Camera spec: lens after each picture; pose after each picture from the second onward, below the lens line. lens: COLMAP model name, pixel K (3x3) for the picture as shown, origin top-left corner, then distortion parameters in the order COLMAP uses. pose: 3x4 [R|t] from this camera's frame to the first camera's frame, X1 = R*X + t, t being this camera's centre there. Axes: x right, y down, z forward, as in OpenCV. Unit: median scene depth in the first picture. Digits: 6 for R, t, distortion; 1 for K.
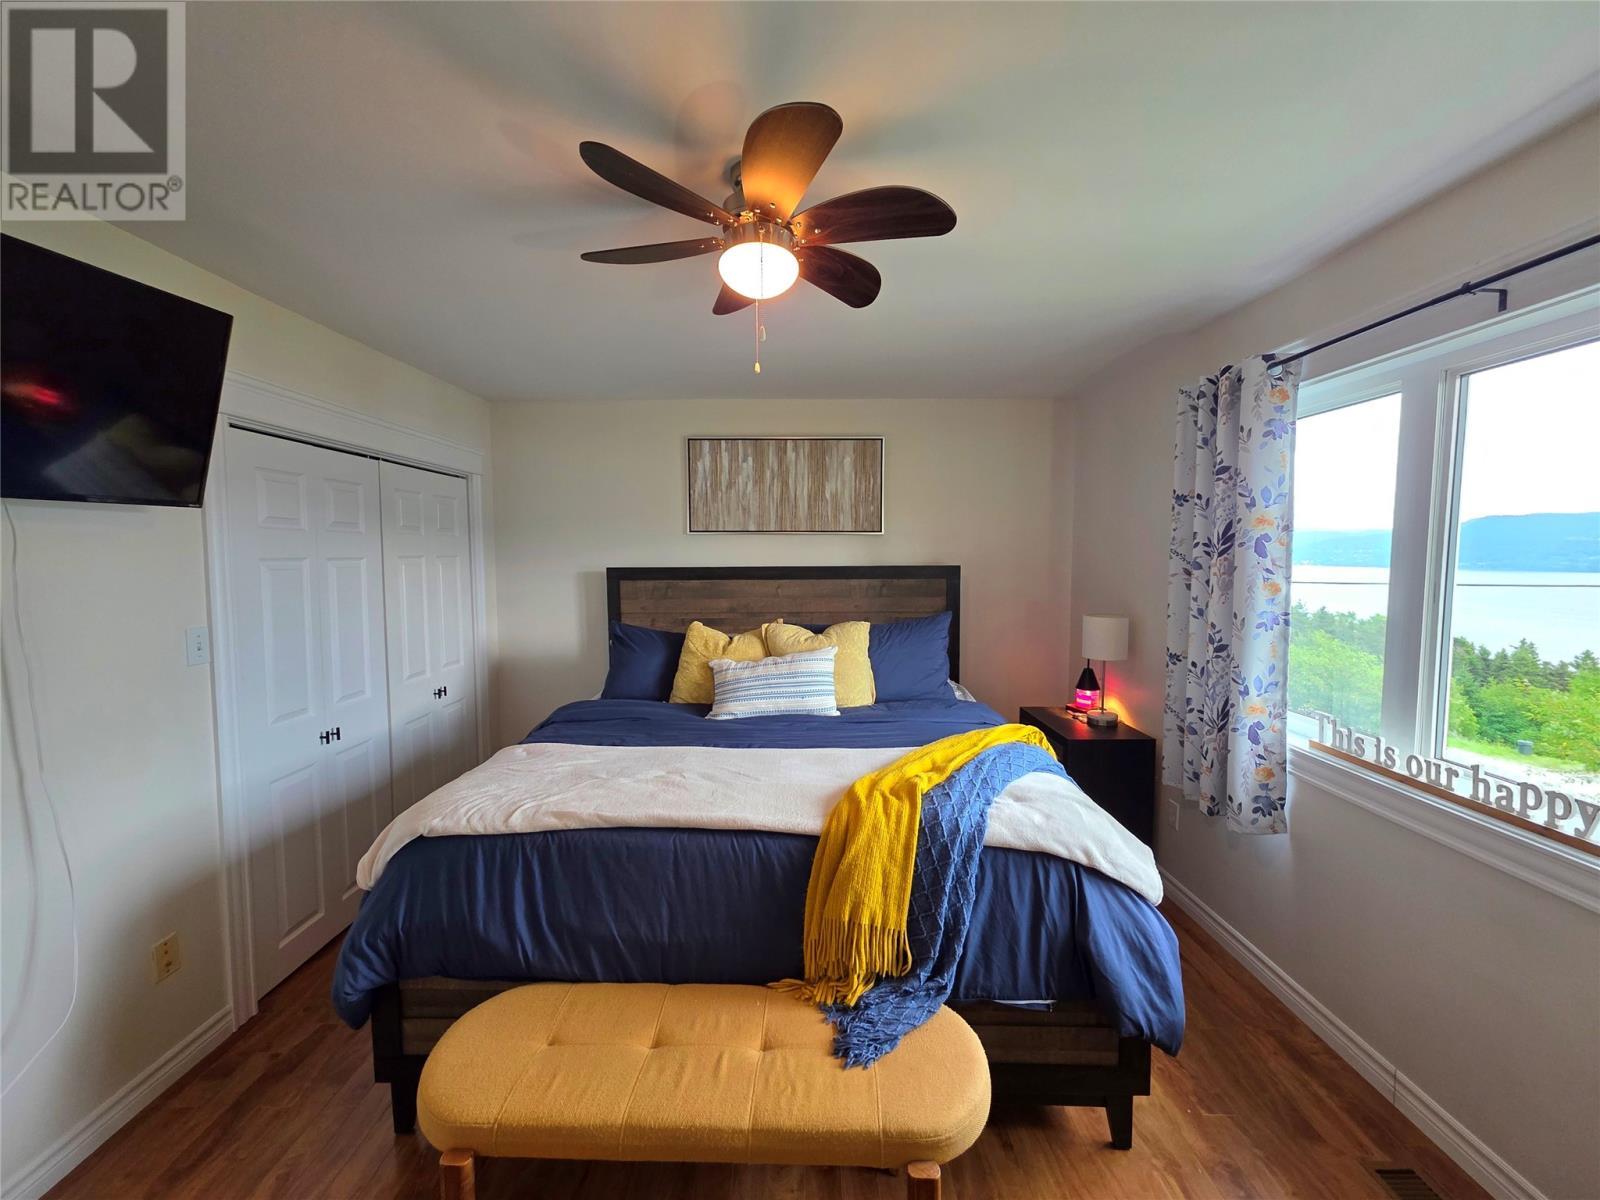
lens RADIAL K [[633.6, 0, 794.2], [0, 633.6, 594.8], [0, 0, 1]] dist [0.005327, 0.000020]
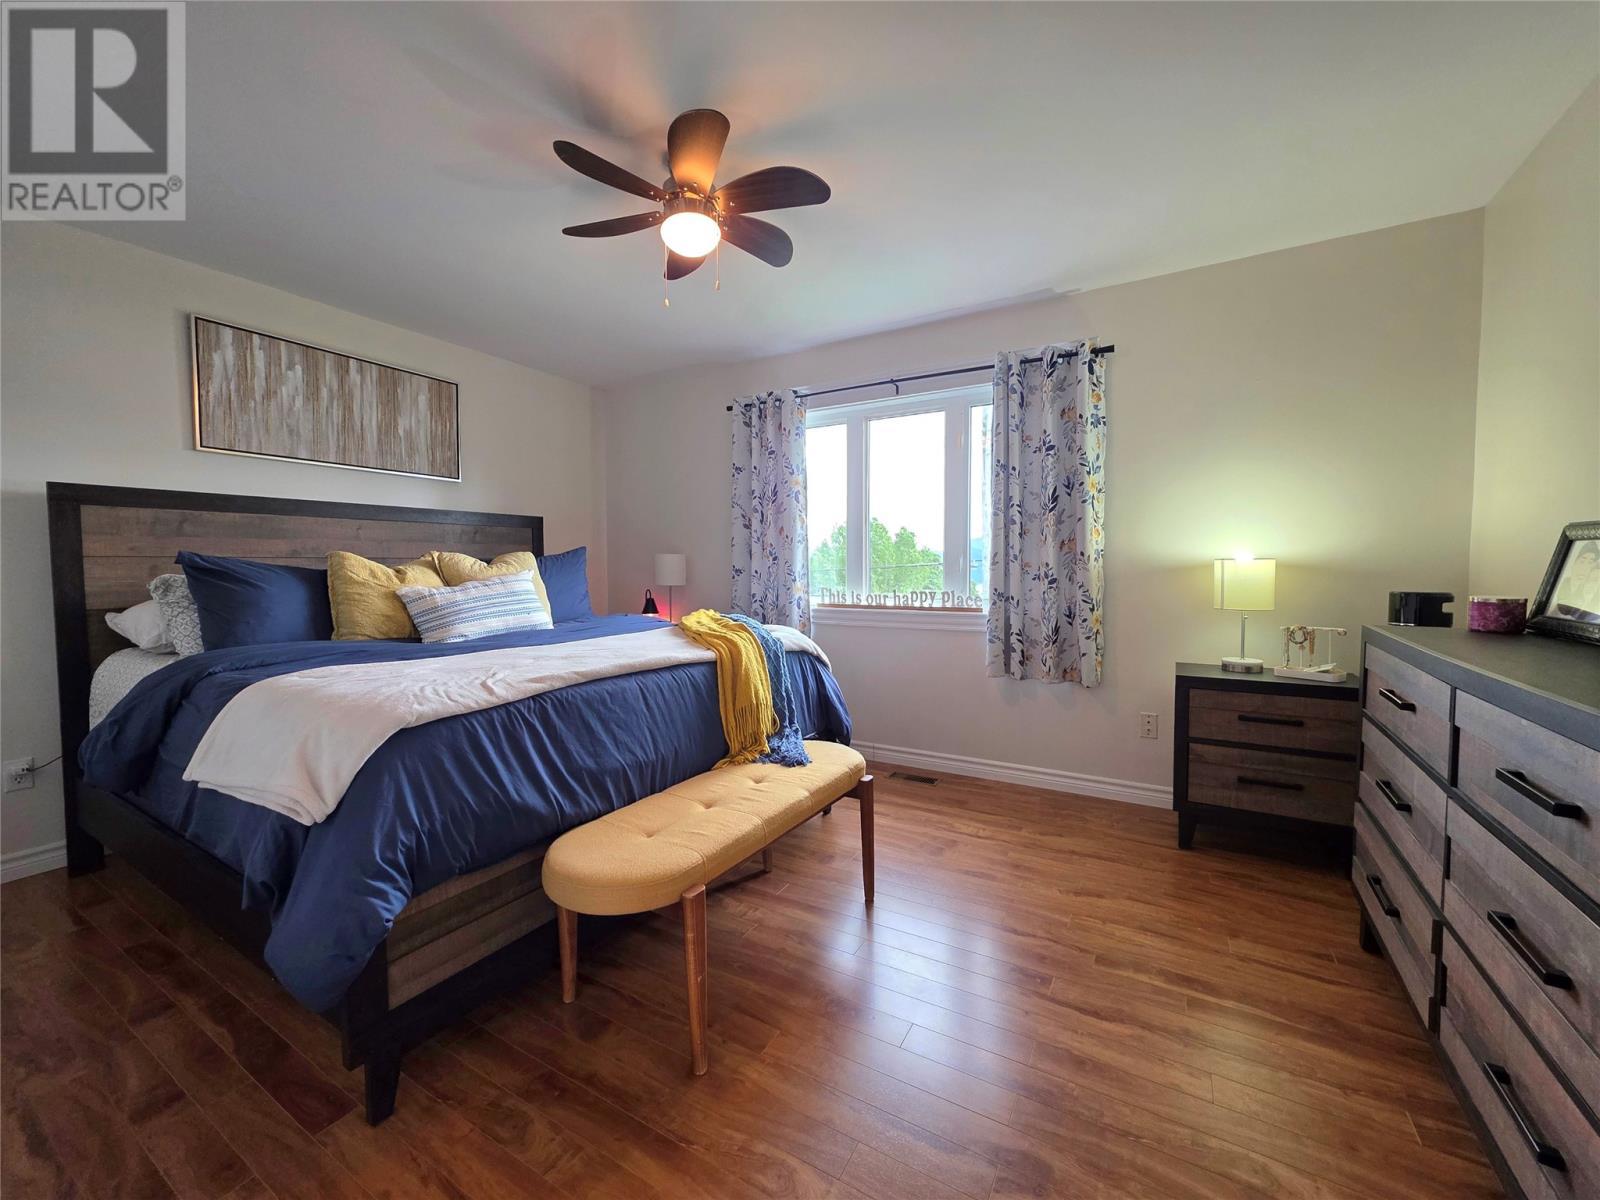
lens RADIAL K [[633.6, 0, 794.2], [0, 633.6, 594.8], [0, 0, 1]] dist [0.005327, 0.000020]
pose [[0.506923, -0.036958, 0.861199, -0.749739], [0.059861, 0.998178, 0.007600, 0.170060], [-0.859910, 0.047699, 0.508212, 0.106229]]
